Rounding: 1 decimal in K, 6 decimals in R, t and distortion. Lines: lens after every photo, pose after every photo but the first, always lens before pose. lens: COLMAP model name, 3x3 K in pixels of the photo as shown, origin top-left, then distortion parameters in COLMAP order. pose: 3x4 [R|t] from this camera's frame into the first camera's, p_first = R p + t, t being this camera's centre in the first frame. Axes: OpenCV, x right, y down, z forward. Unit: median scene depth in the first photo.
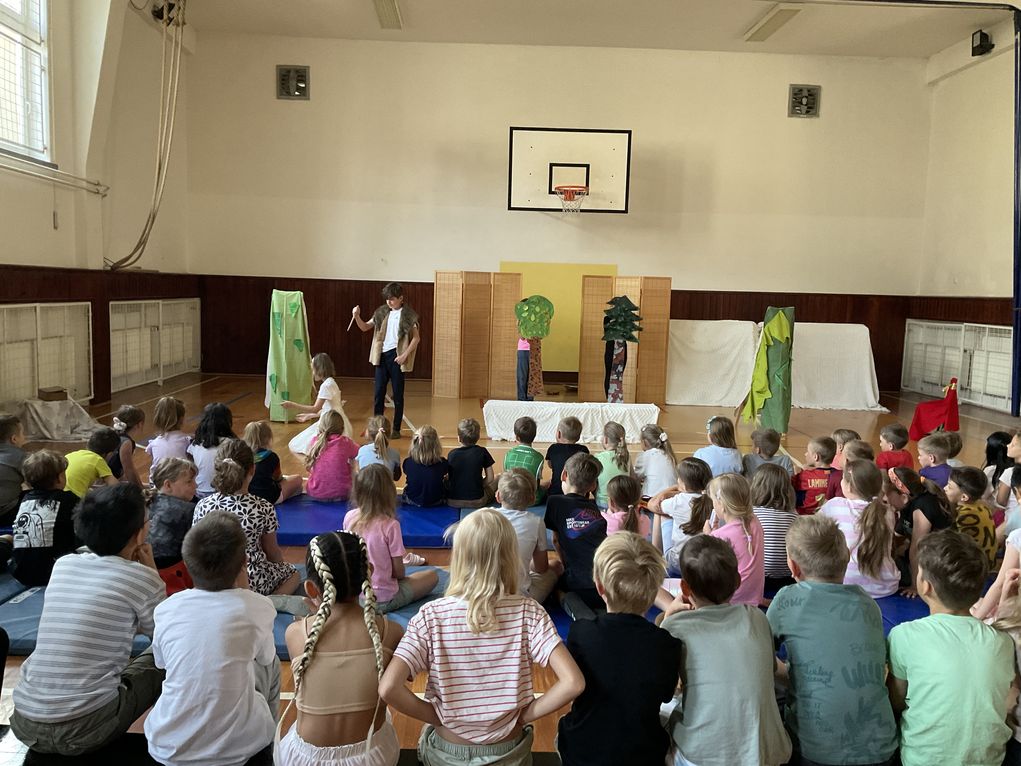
lens RADIAL K [[848.3, 0, 502.1], [0, 848.3, 386.2], [0, 0, 1]] dist [0.043245, -0.078609]
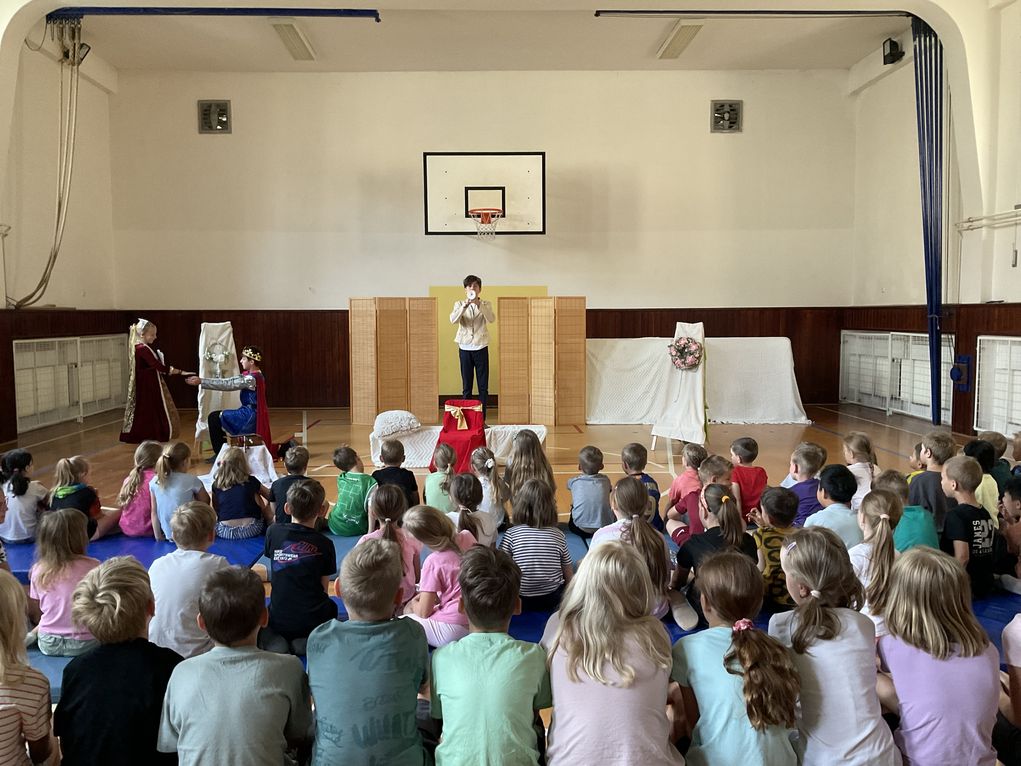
lens RADIAL K [[848.3, 0, 503.3], [0, 848.3, 386.6], [0, 0, 1]] dist [0.043245, -0.078609]
pose [[0.999368, -0.034326, -0.009262, 0.102458], [0.034022, 0.998933, -0.031247, 0.004807], [0.010325, 0.030912, 0.999469, 0.009616]]
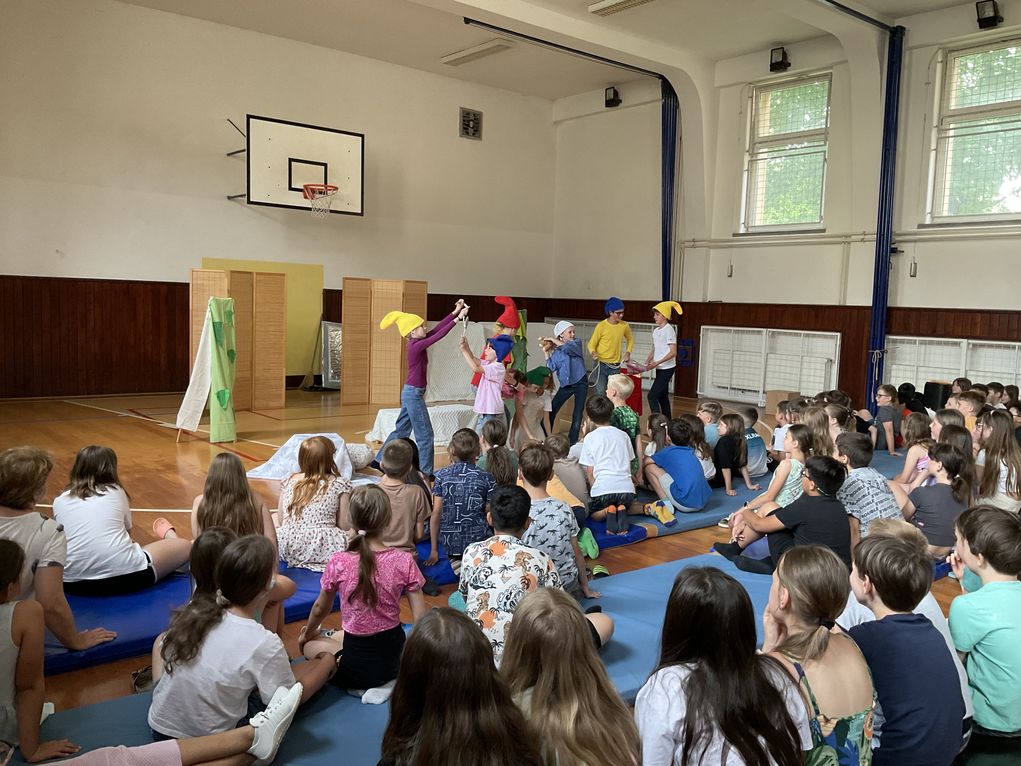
lens RADIAL K [[848.3, 0, 501.5], [0, 848.3, 379.3], [0, 0, 1]] dist [0.043245, -0.078609]
pose [[0.796657, -0.055567, 0.601872, -0.342200], [0.056491, 0.998252, 0.017390, -0.018728], [-0.601786, 0.020147, 0.798403, 0.101884]]
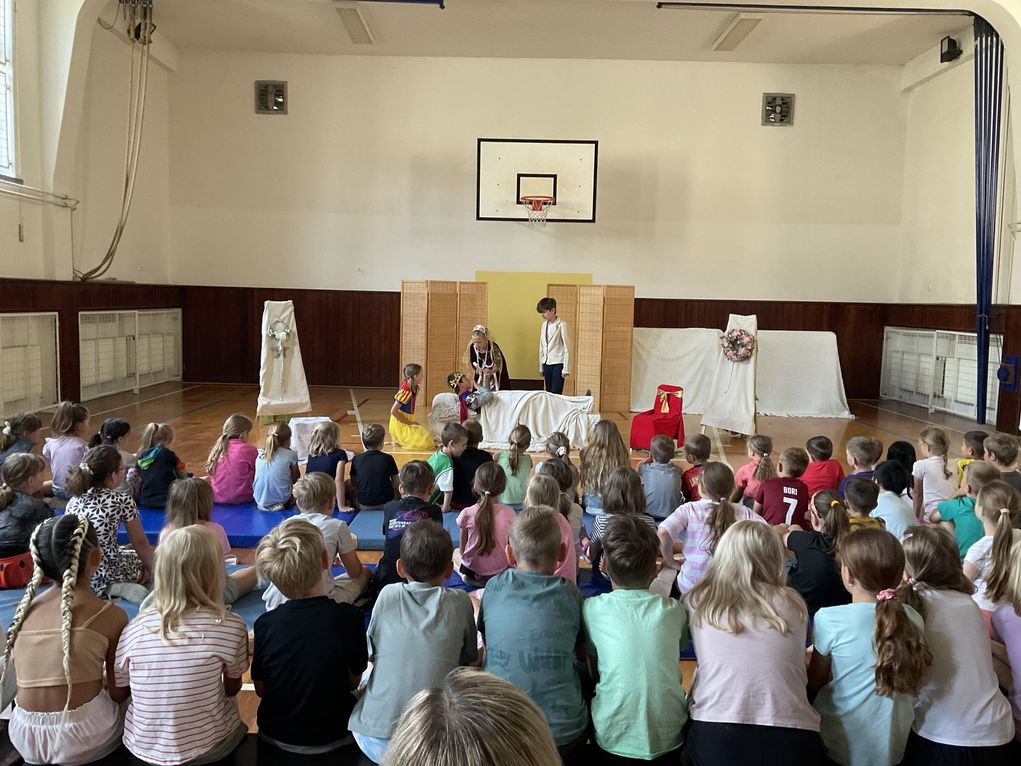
lens RADIAL K [[848.3, 0, 502.4], [0, 848.3, 388.7], [0, 0, 1]] dist [0.043245, -0.078609]
pose [[0.999460, -0.001494, -0.032823, 0.071102], [0.001118, 0.999933, -0.011492, 0.005089], [0.032838, 0.011449, 0.999395, -0.008307]]
